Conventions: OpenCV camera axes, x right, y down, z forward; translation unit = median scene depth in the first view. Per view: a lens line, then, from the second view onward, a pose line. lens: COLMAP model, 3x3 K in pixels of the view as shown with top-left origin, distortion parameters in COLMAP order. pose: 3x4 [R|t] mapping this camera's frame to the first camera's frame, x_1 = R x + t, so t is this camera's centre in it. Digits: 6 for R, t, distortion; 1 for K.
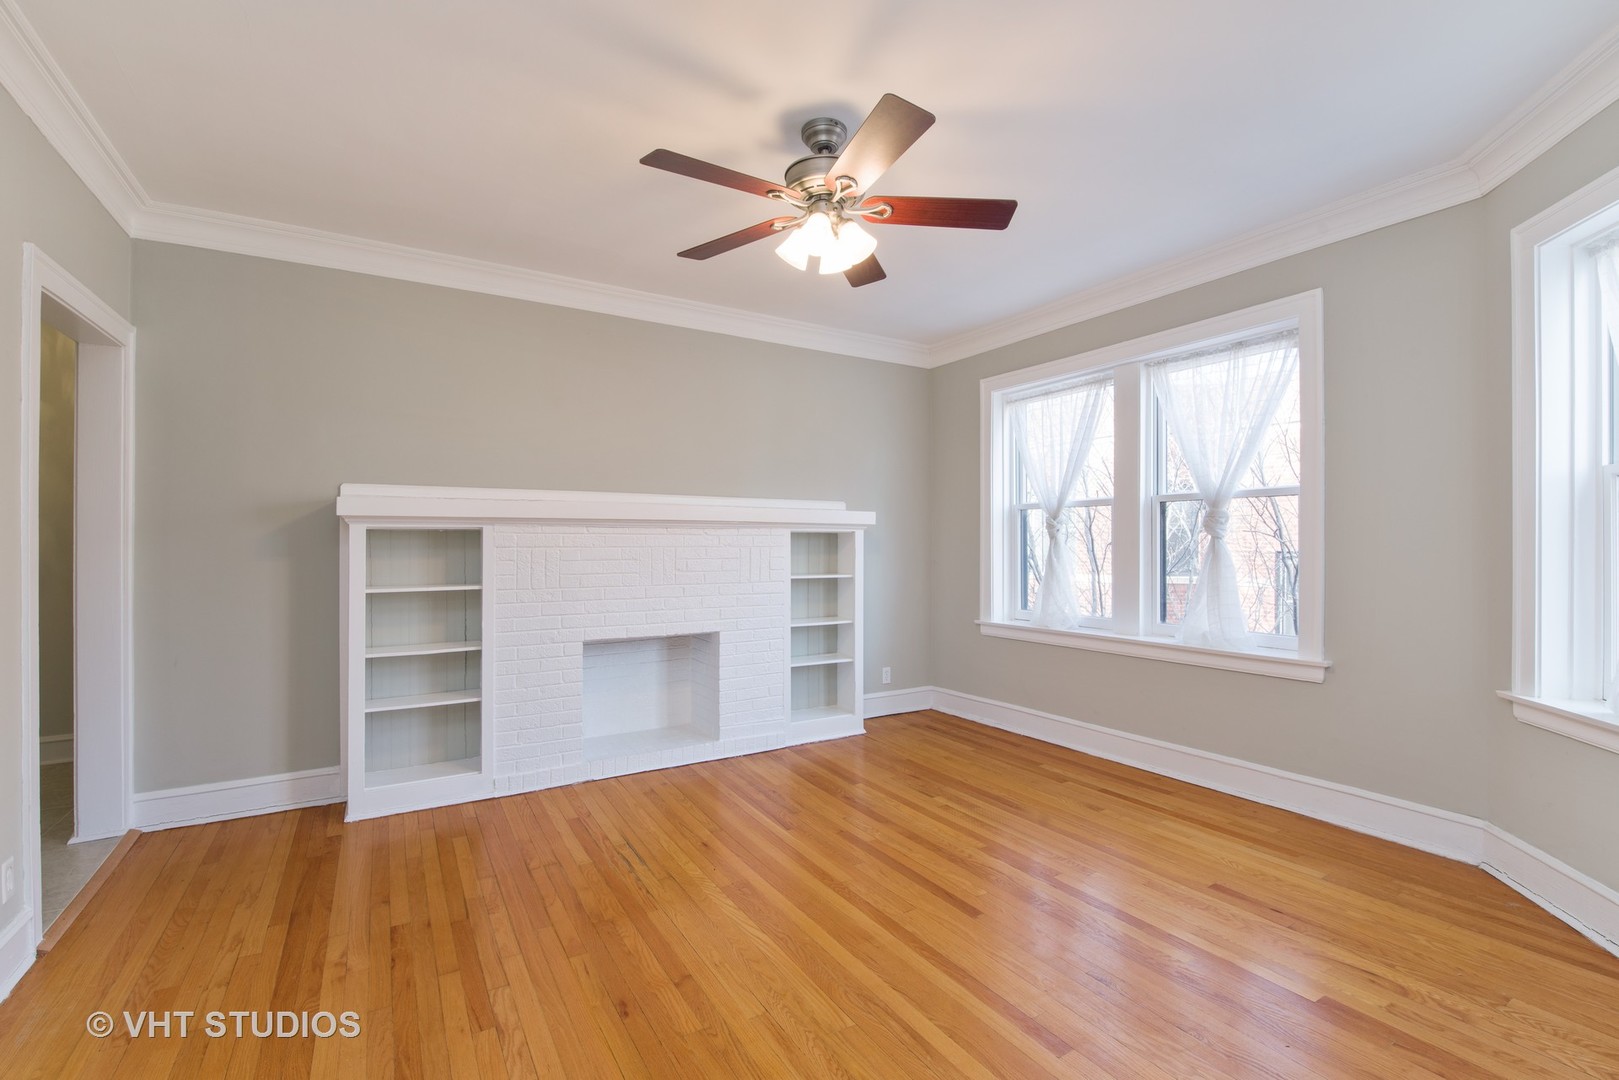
lens RADIAL K [[689.7, 0, 785.6], [0, 689.7, 546.8], [0, 0, 1]] dist [-0.001781, -0.000351]
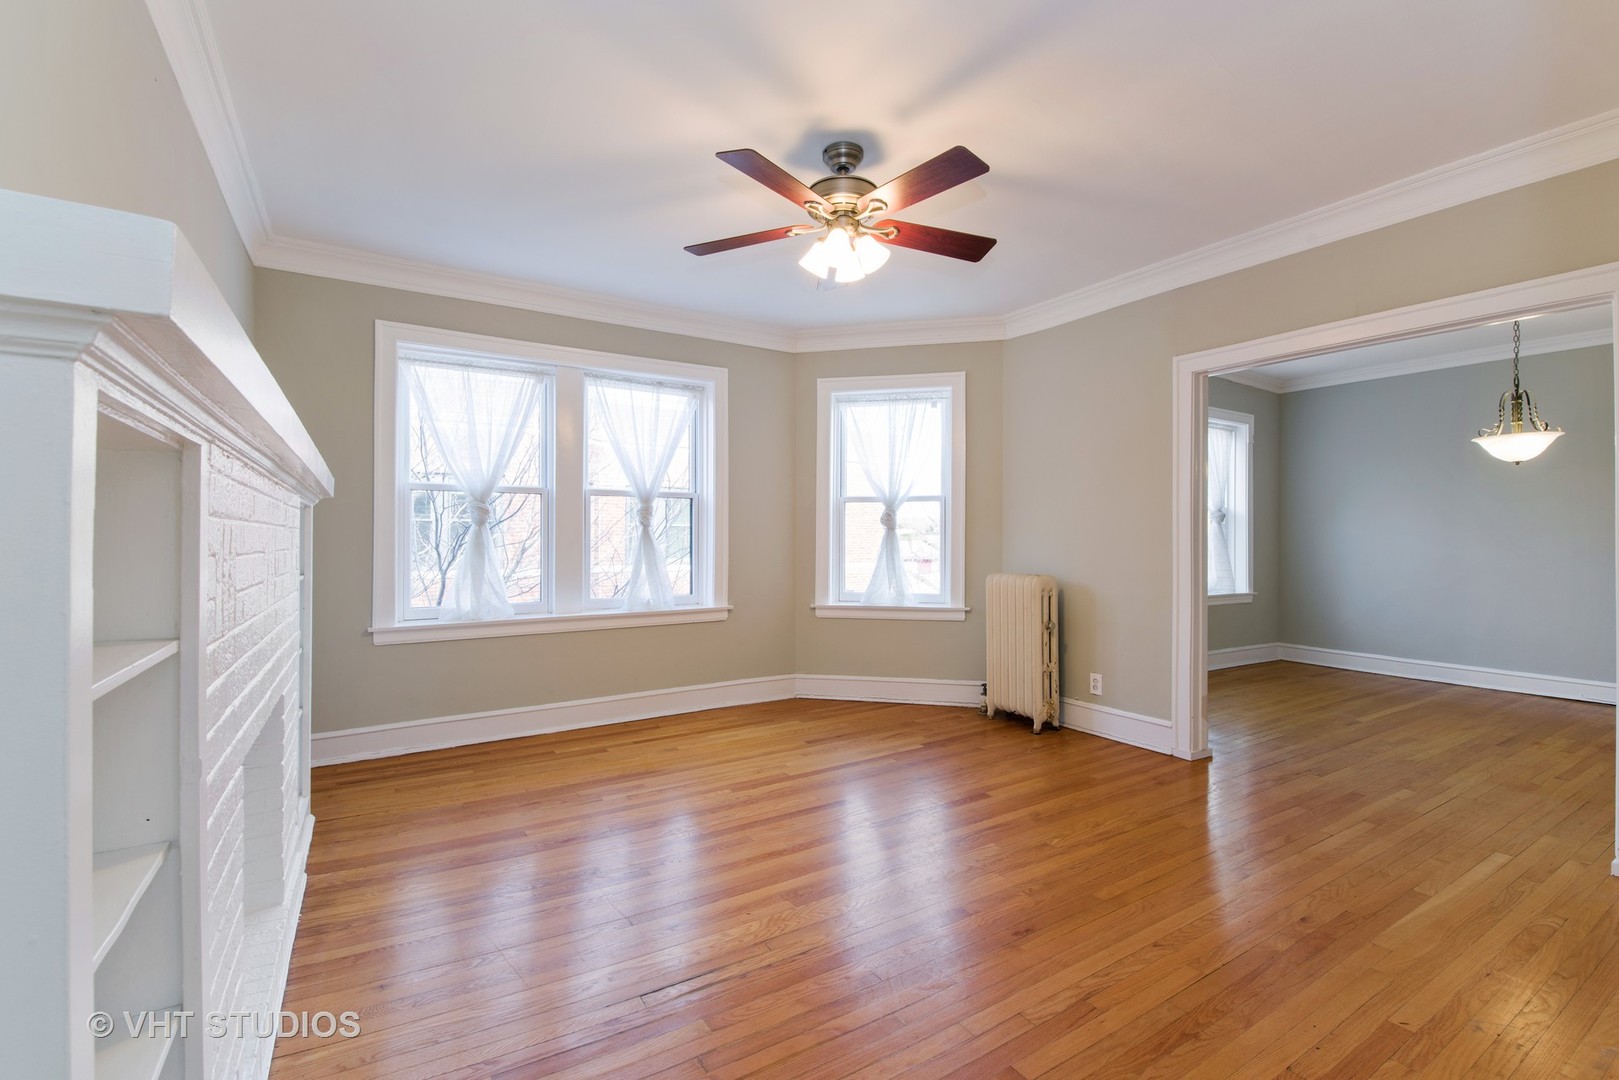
lens RADIAL K [[705.0, 0, 815.2], [0, 705.0, 544.0], [0, 0, 1]] dist [-0.001648, -0.000655]
pose [[-0.009768, -0.007084, 0.999927, -0.701680], [0.004572, 0.999964, 0.007129, 0.011429], [-0.999942, 0.004641, -0.009736, 0.683662]]
